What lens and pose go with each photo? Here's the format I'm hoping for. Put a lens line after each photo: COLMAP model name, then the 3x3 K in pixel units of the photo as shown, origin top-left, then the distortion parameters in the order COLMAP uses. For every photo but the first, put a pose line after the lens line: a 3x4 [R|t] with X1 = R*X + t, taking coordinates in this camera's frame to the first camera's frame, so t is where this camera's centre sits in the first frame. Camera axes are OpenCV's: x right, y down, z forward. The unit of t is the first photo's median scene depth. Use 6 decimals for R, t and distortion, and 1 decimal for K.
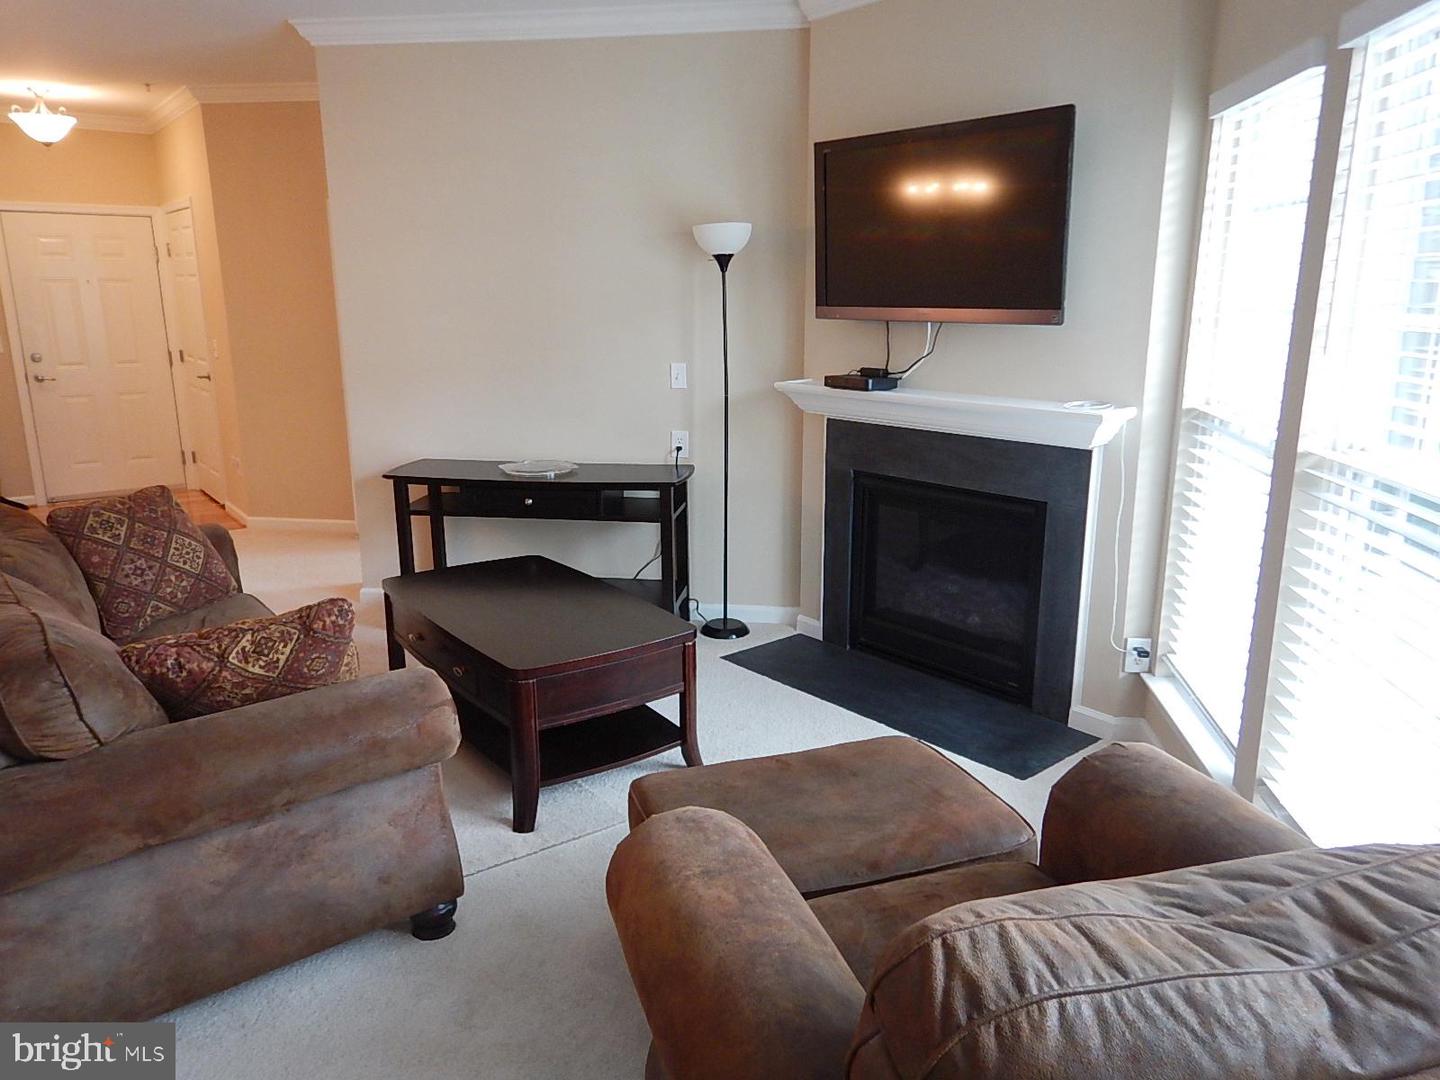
lens RADIAL K [[1032.6, 0, 729.1], [0, 1032.6, 547.5], [0, 0, 1]] dist [0.012972, -0.000103]
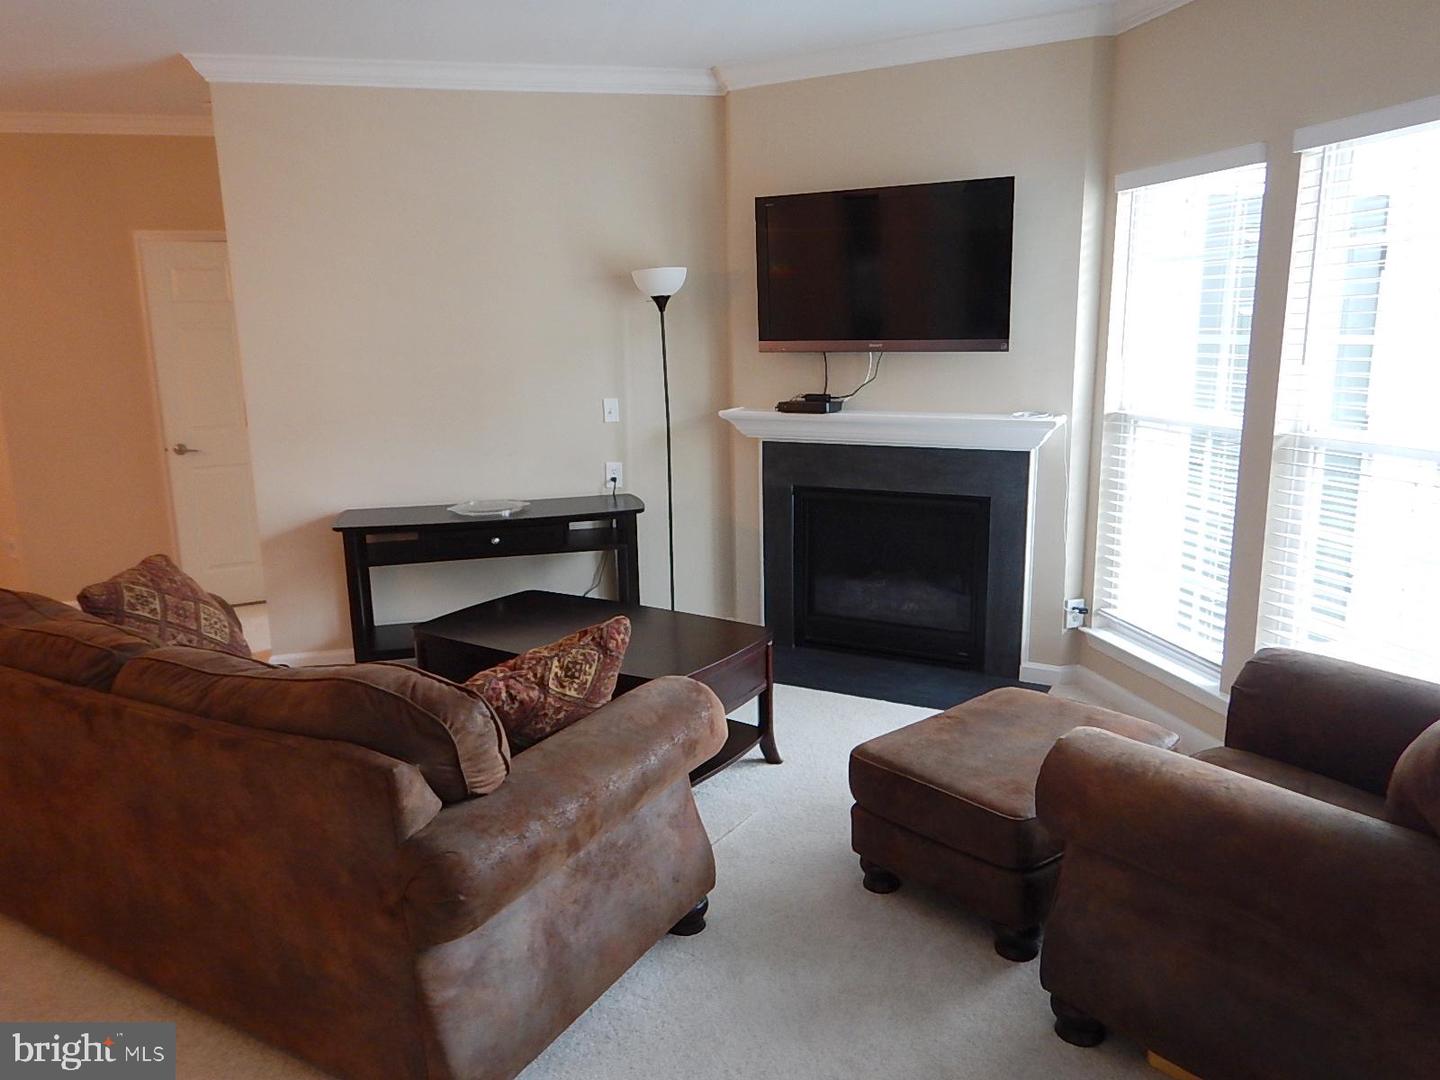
lens RADIAL K [[1032.6, 0, 727.0], [0, 1032.6, 533.7], [0, 0, 1]] dist [0.012972, -0.000103]
pose [[0.931140, -0.085311, 0.354543, -0.414446], [0.103173, 0.994157, -0.031747, 0.005320], [-0.349763, 0.066141, 0.934501, -0.018928]]
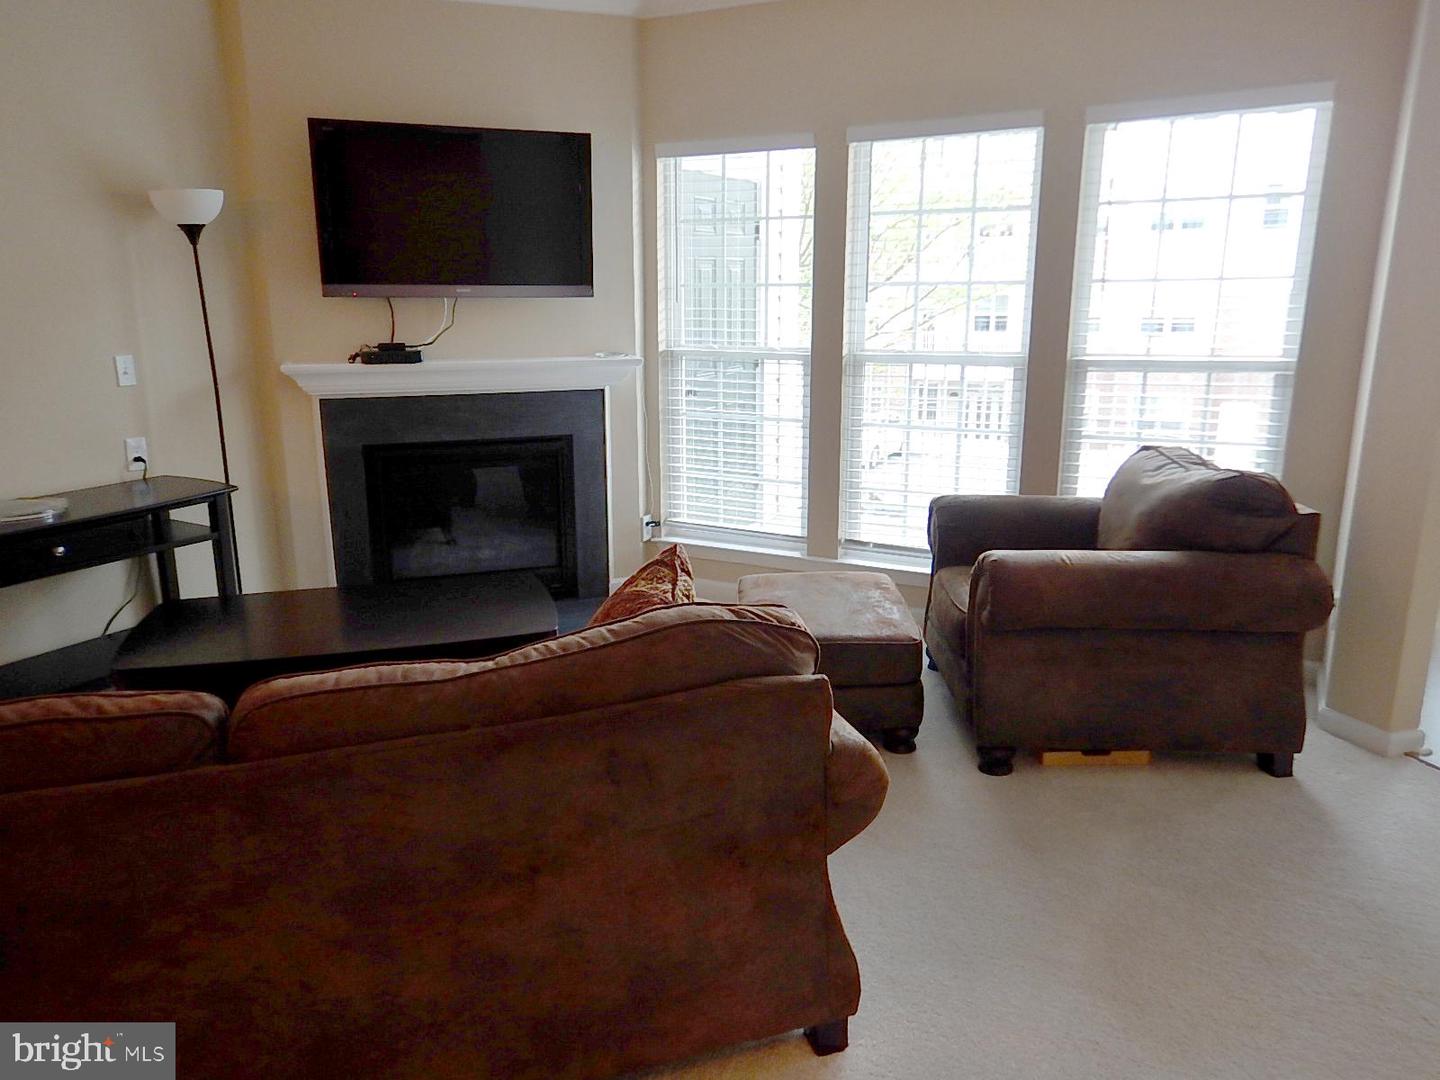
lens RADIAL K [[1032.6, 0, 709.1], [0, 1032.6, 546.2], [0, 0, 1]] dist [0.012972, -0.000103]
pose [[0.334886, -0.223752, 0.915307, -0.866484], [0.230350, 0.961363, 0.150732, -0.064820], [-0.913669, 0.160362, 0.373489, 0.380866]]
